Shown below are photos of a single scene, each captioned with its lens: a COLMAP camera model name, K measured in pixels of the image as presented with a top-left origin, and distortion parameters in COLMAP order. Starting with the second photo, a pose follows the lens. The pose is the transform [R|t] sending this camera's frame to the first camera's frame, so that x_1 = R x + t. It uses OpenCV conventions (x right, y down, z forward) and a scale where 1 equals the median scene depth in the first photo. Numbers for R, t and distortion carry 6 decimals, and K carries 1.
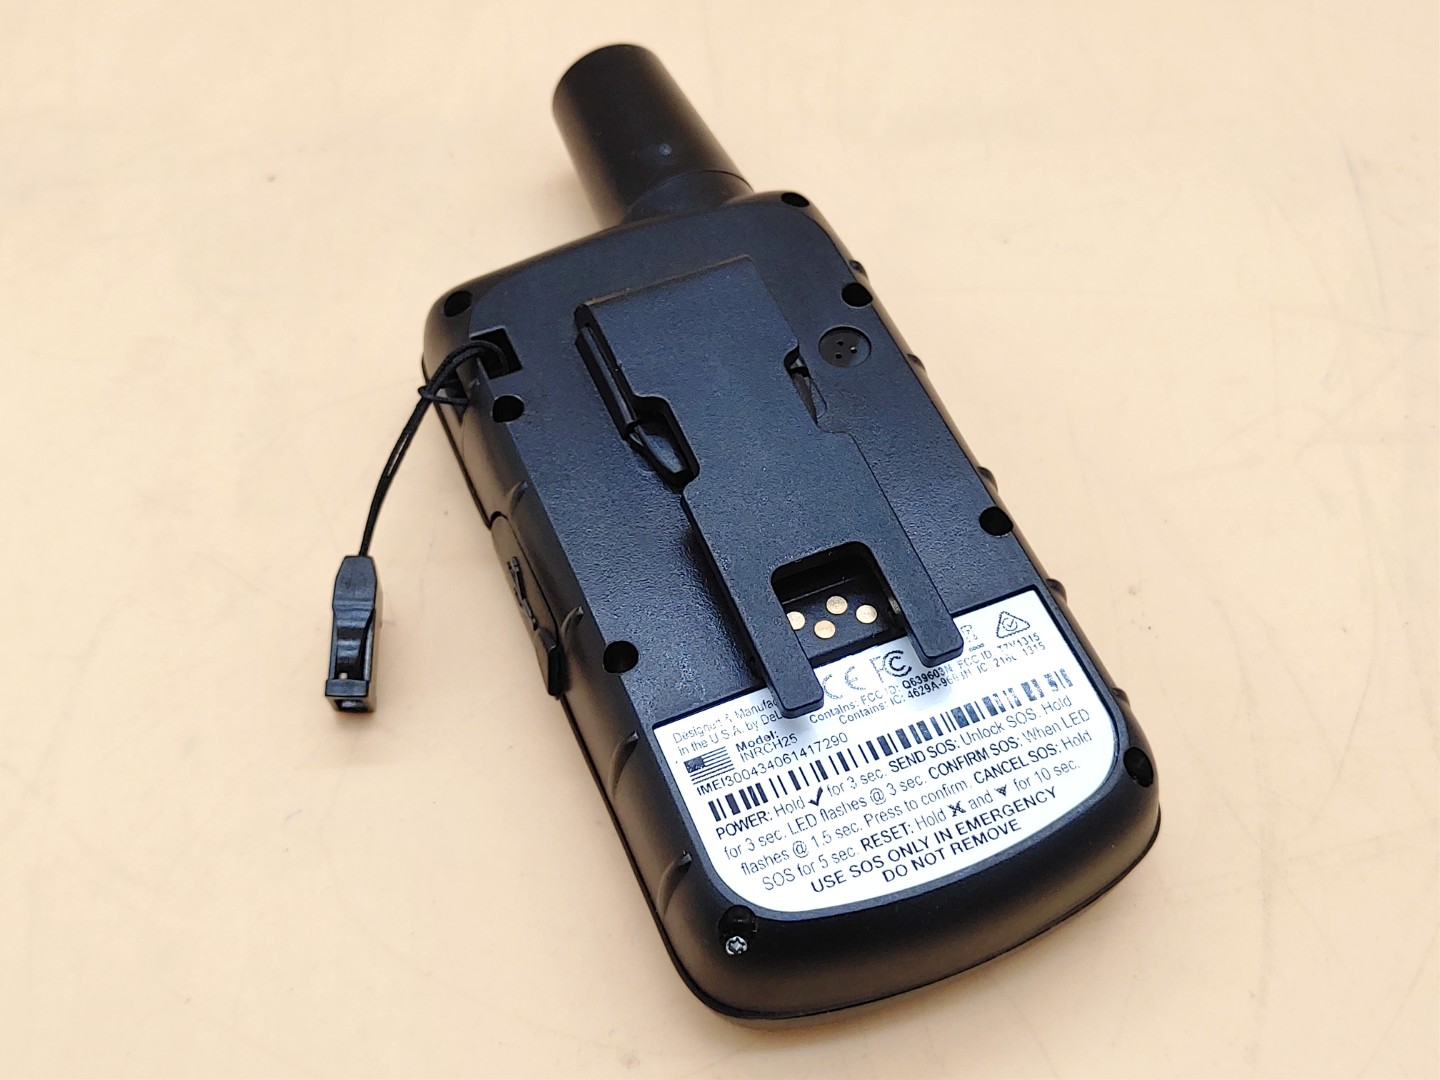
lens RADIAL K [[1715.8, 0, 719.1], [0, 1715.8, 535.9], [0, 0, 1]] dist [0.098805, 0.000000]
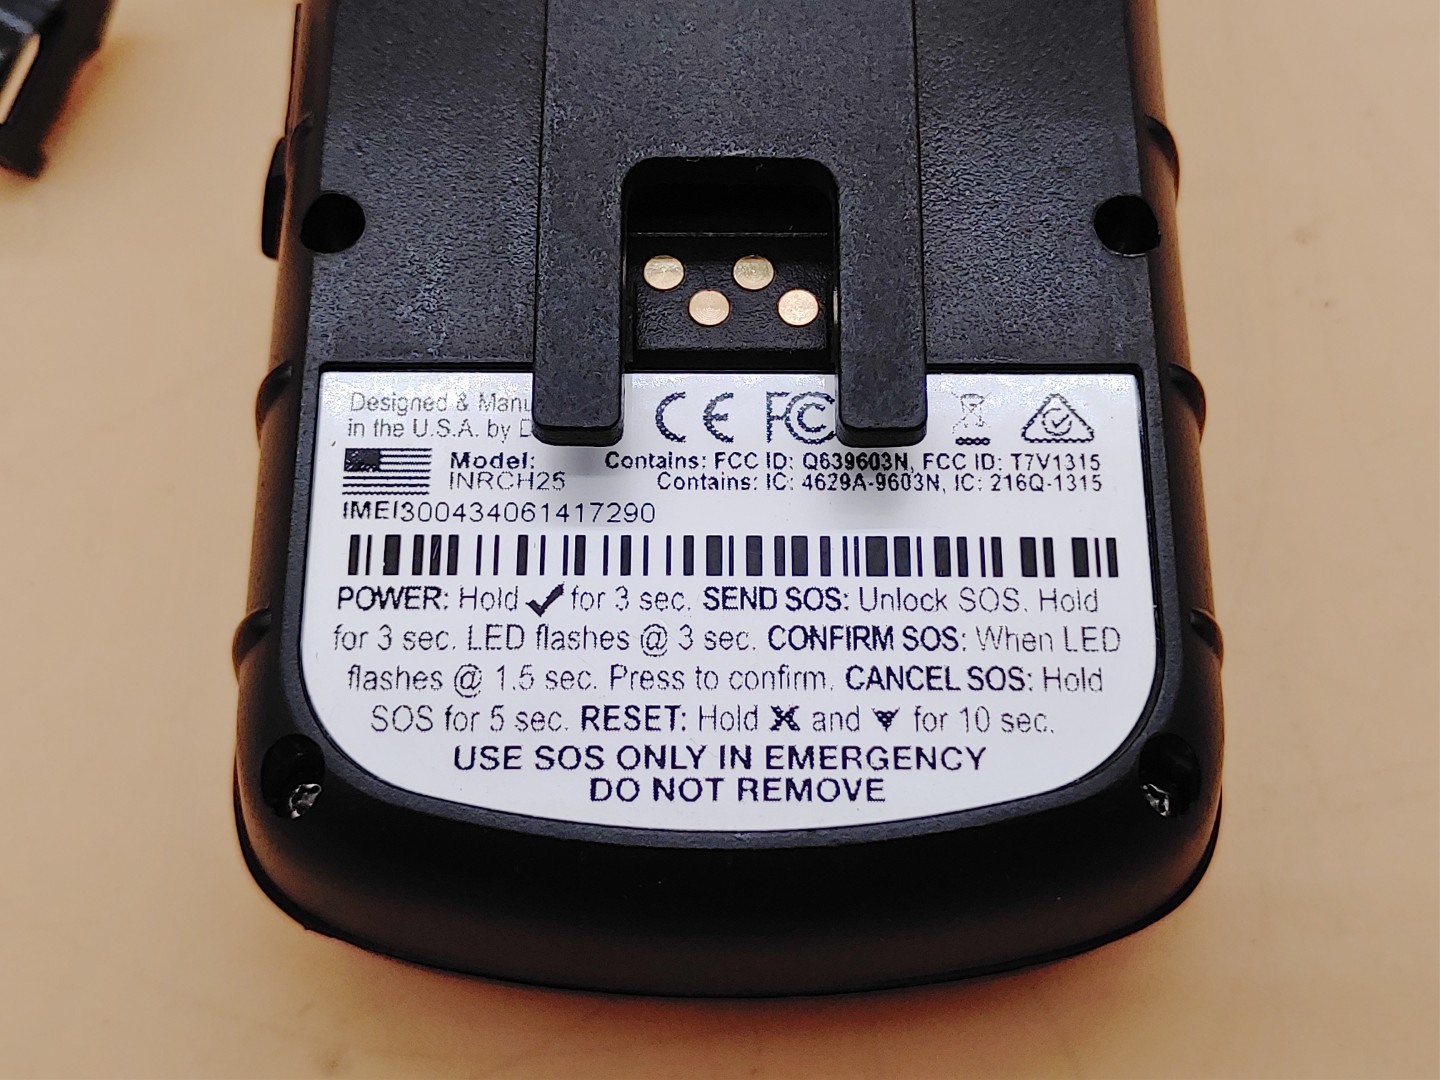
lens RADIAL K [[1892.2, 0, 716.7], [0, 1892.2, 544.1], [0, 0, 1]] dist [0.201776, 0.000000]
pose [[0.922251, 0.357948, -0.146034, 0.181506], [-0.322519, 0.920672, 0.219874, -0.007326], [0.213153, -0.155680, 0.964536, 0.453663]]
